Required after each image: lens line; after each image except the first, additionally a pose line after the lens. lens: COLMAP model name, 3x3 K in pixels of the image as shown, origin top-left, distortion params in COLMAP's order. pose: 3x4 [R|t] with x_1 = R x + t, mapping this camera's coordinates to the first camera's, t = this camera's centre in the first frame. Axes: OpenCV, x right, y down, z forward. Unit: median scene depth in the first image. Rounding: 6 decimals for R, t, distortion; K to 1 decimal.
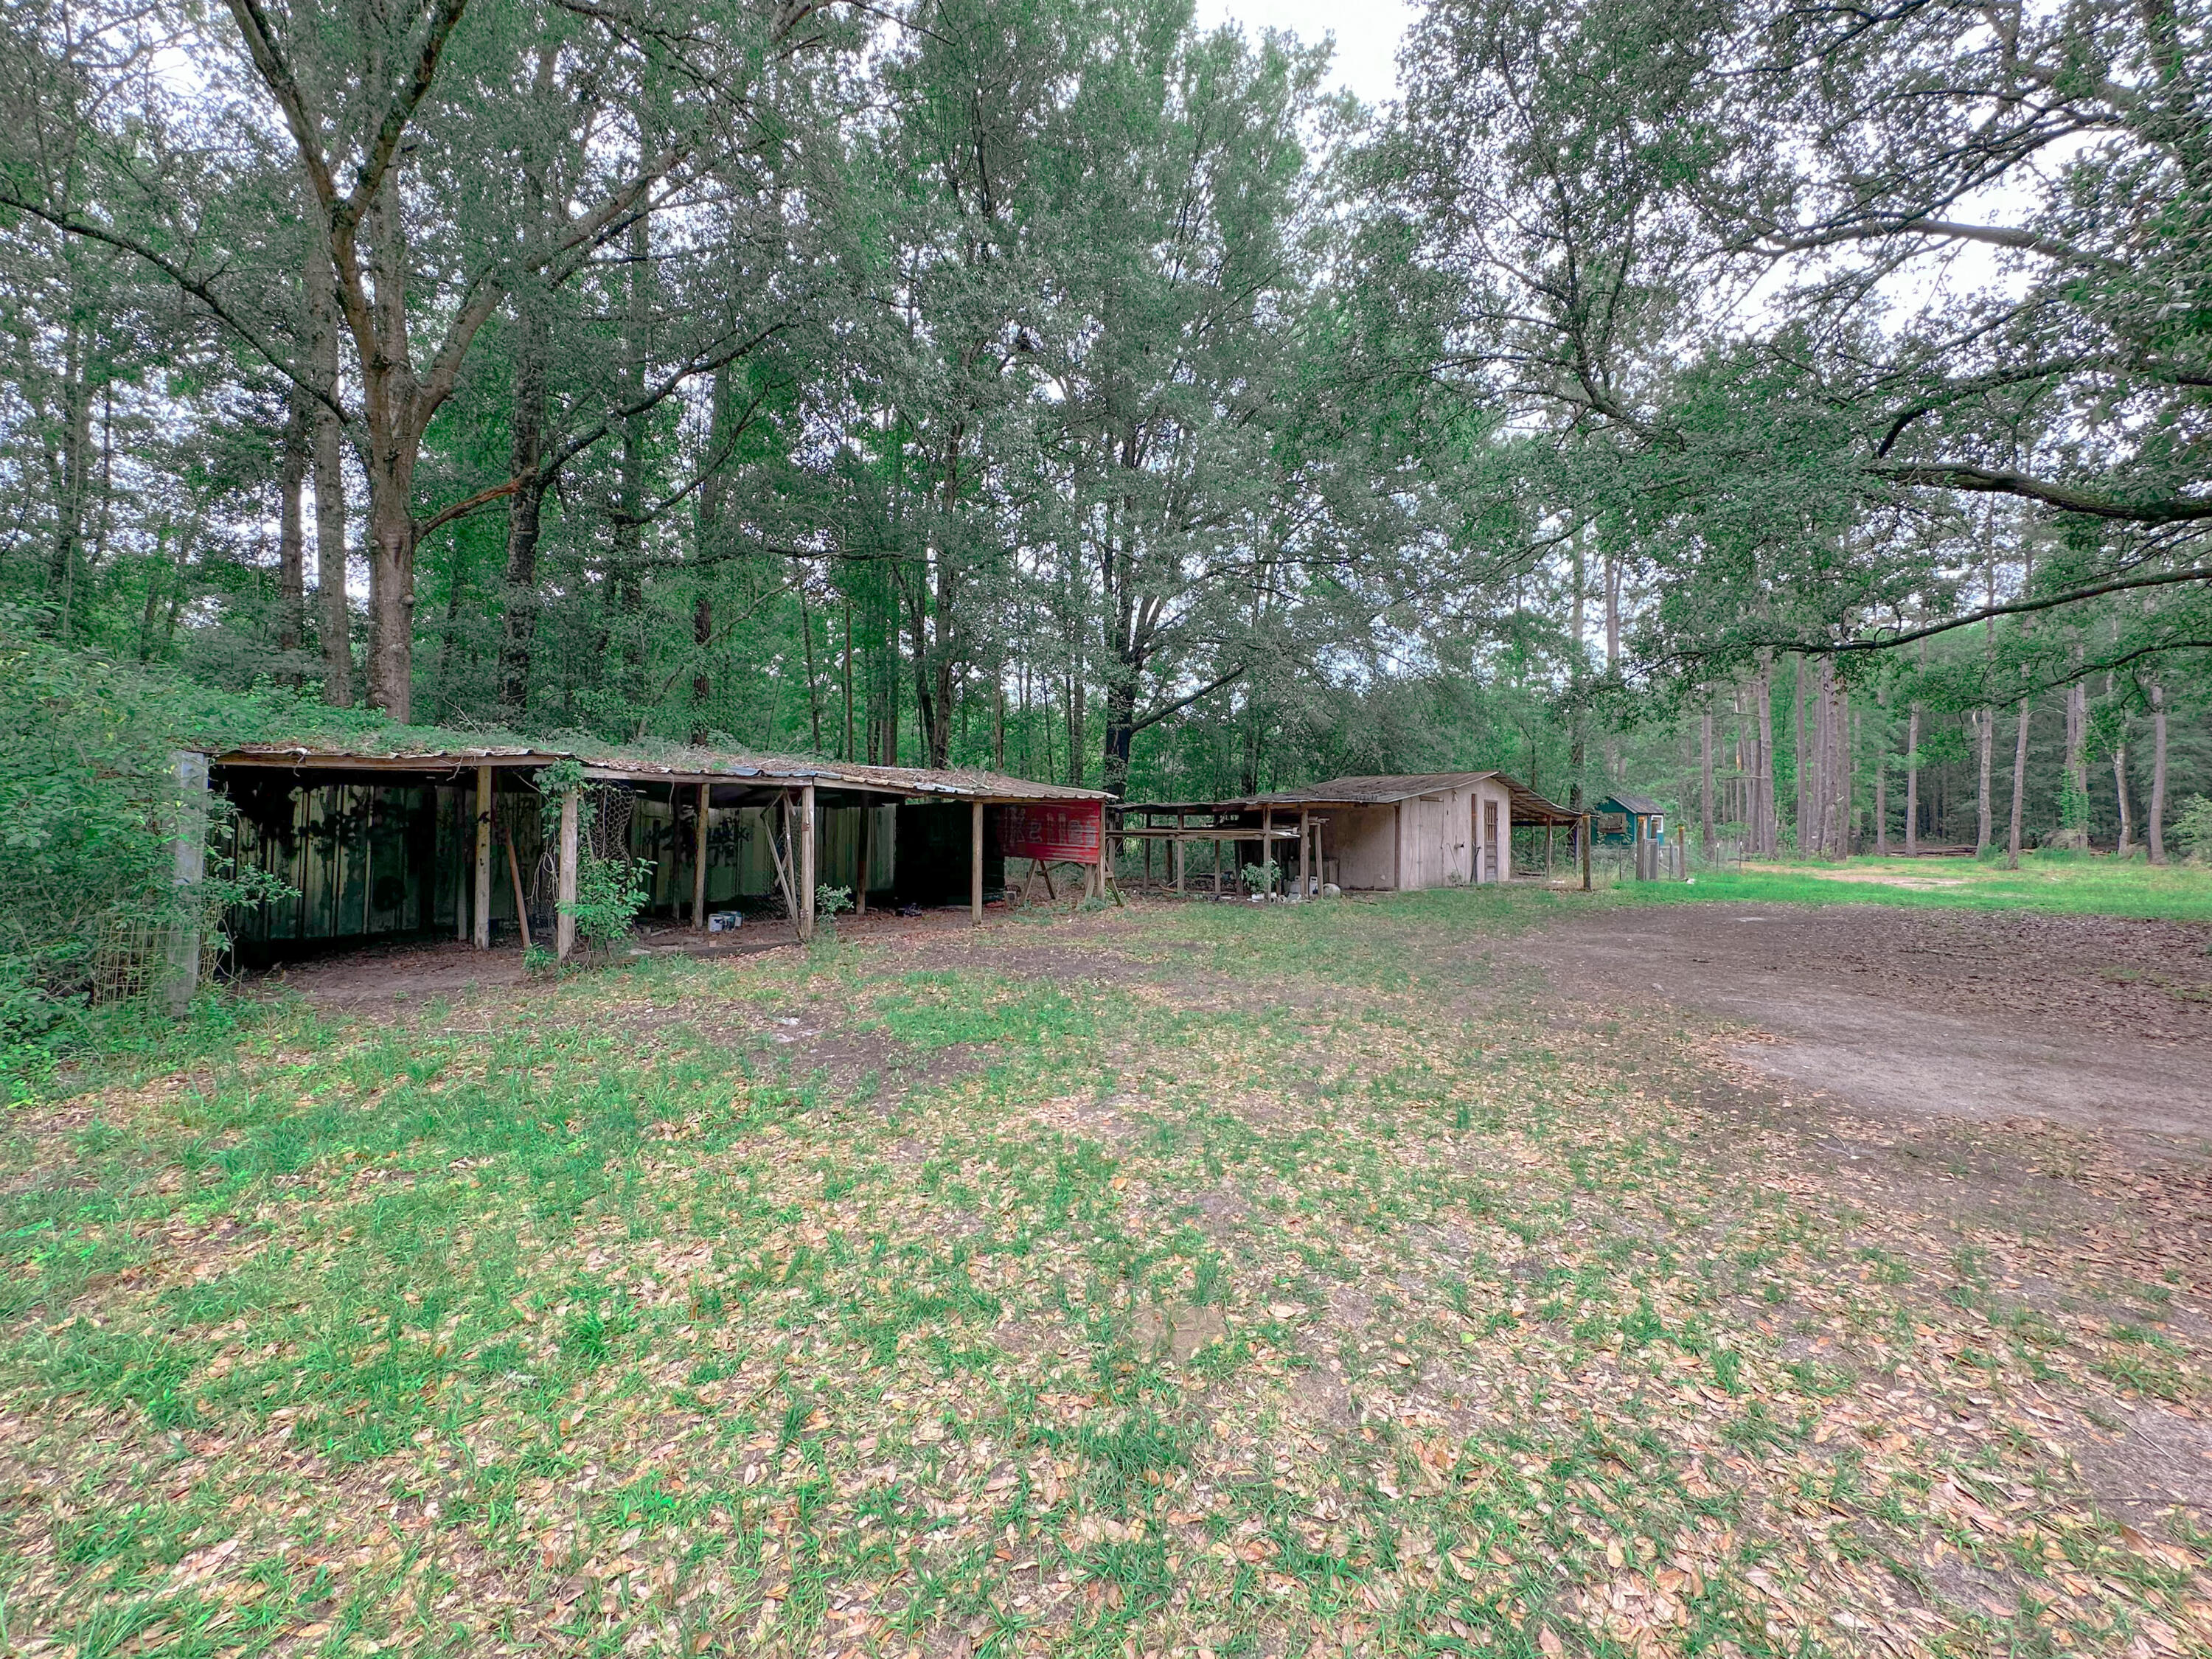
lens RADIAL K [[892.9, 0, 1106.0], [0, 892.9, 829.5], [0, 0, 1]] dist [0.000208, -0.000004]
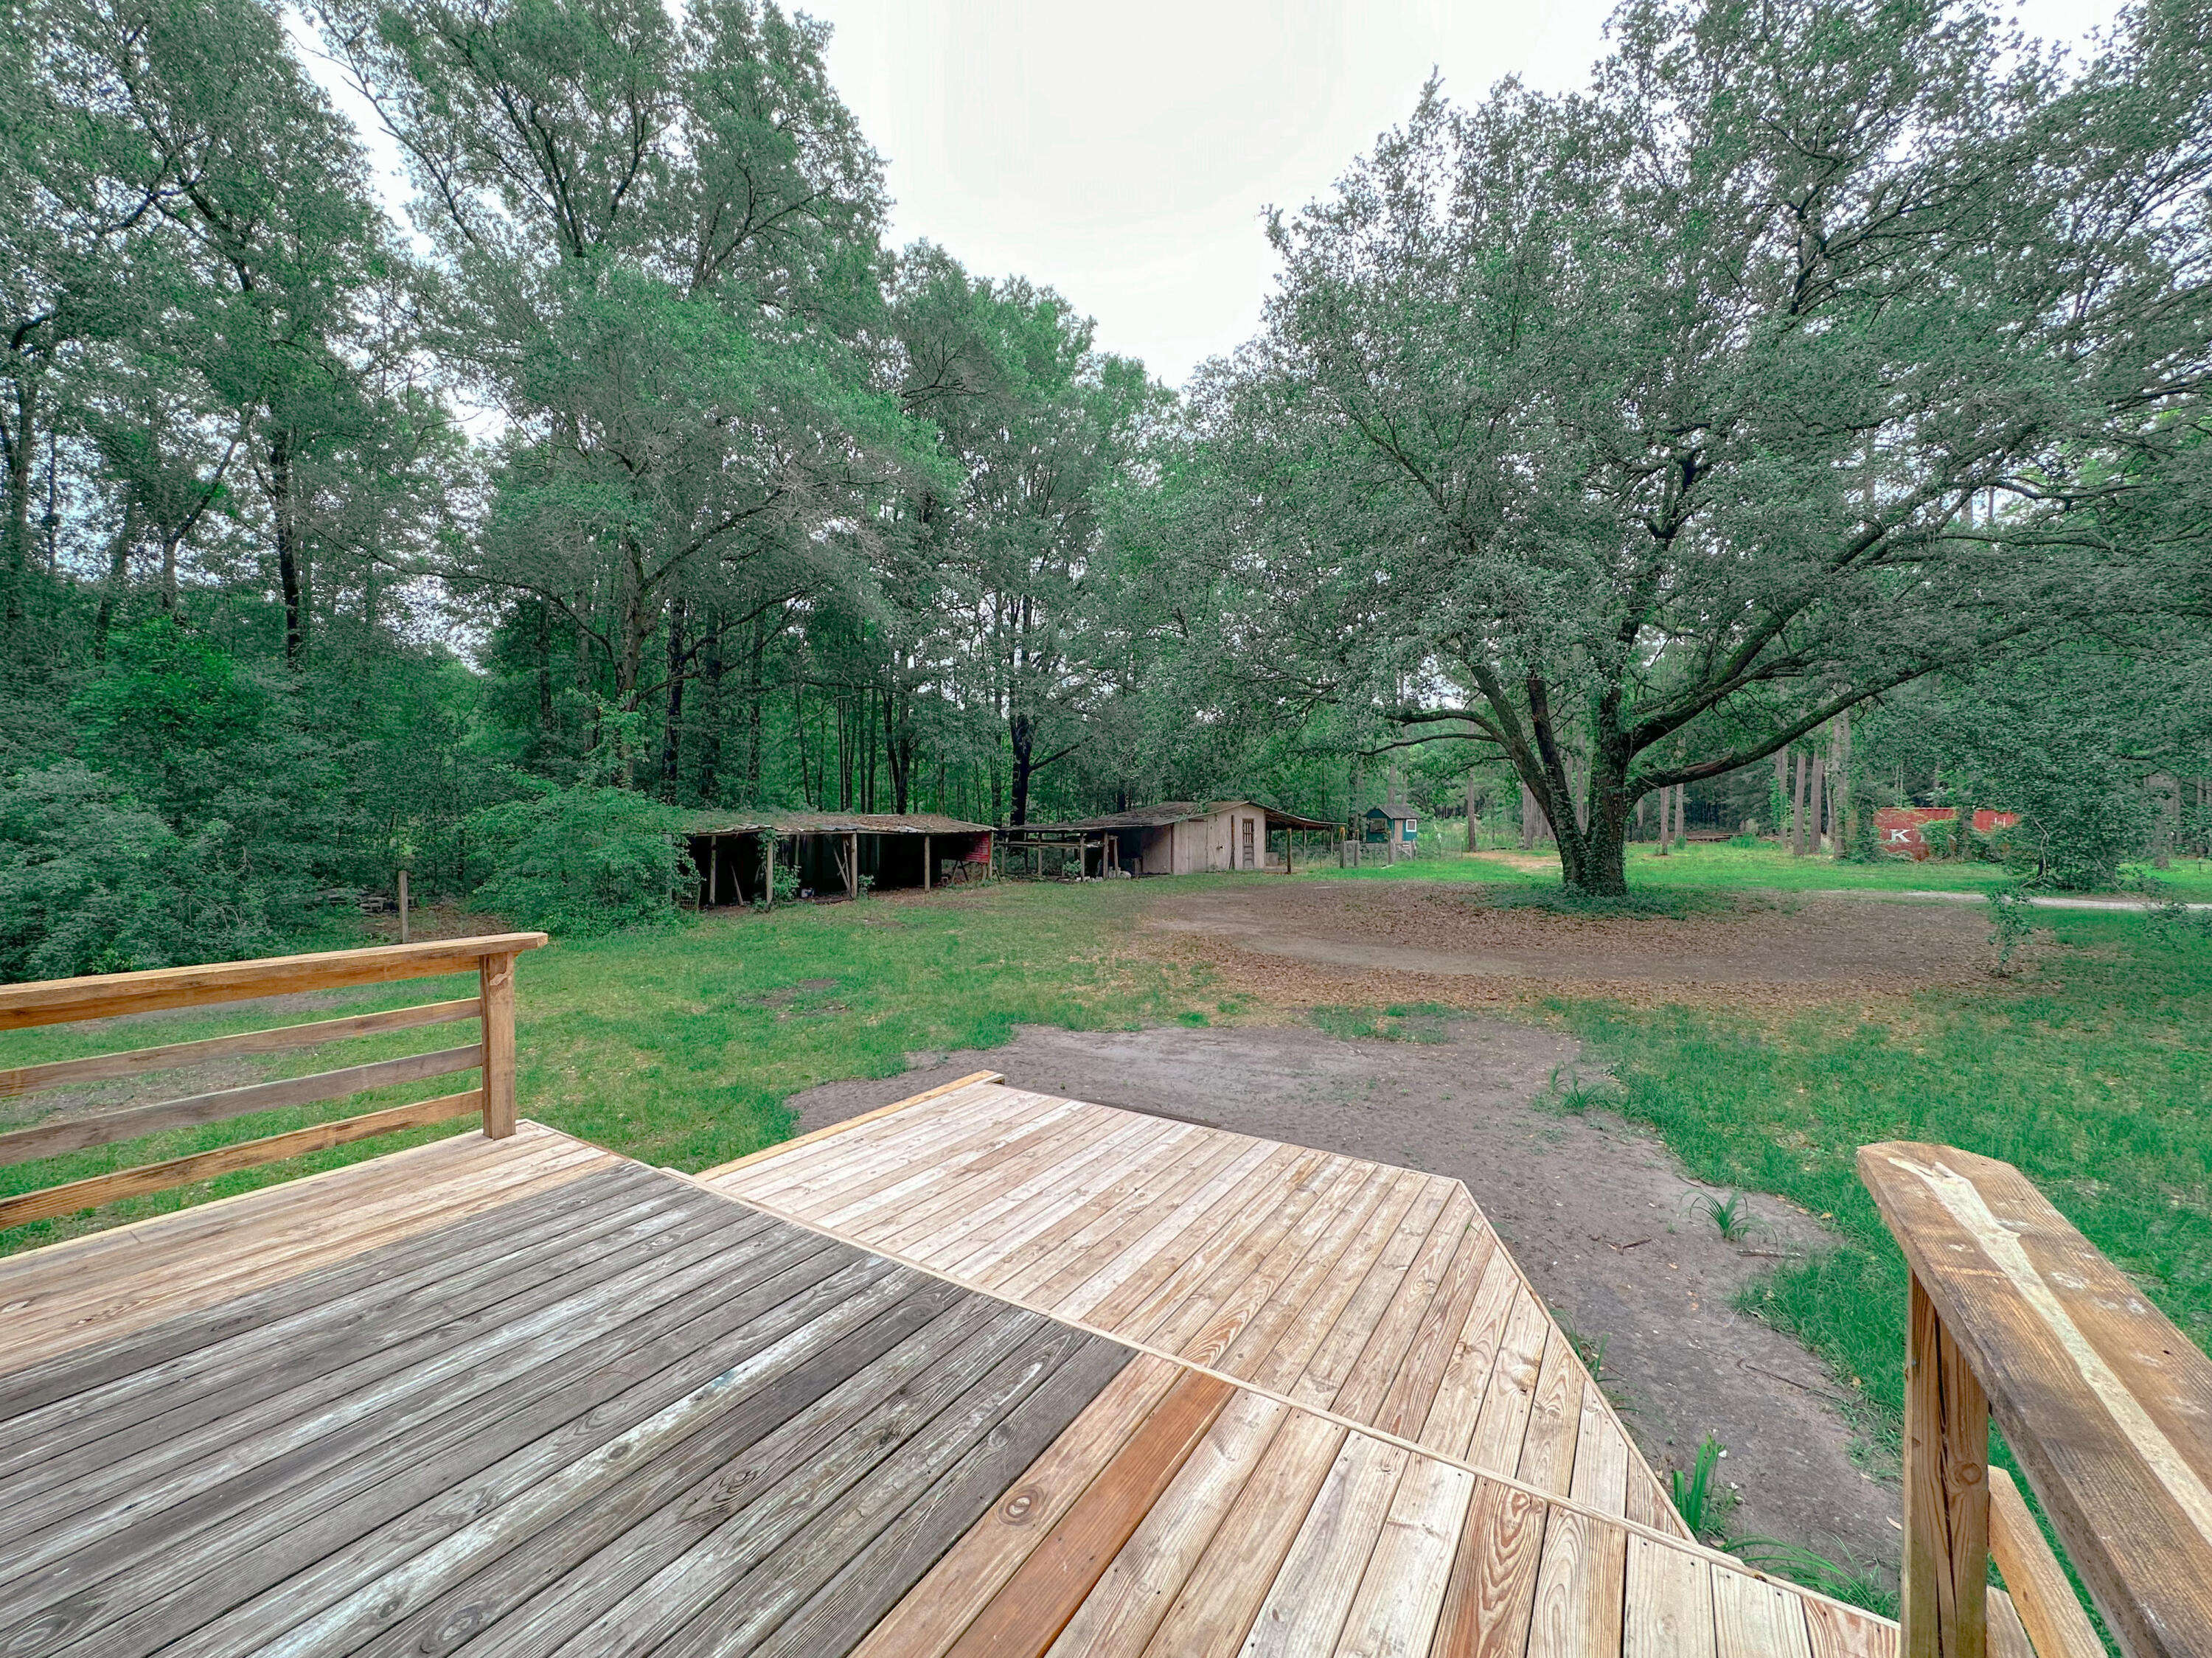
lens RADIAL K [[892.8, 0, 1106.0], [0, 892.8, 829.0], [0, 0, 1]] dist [0.000208, -0.000004]
pose [[0.998648, -0.029225, 0.042993, 0.156702], [0.029486, 0.999550, -0.005456, -0.019090], [-0.042814, 0.006716, 0.999060, -0.927170]]
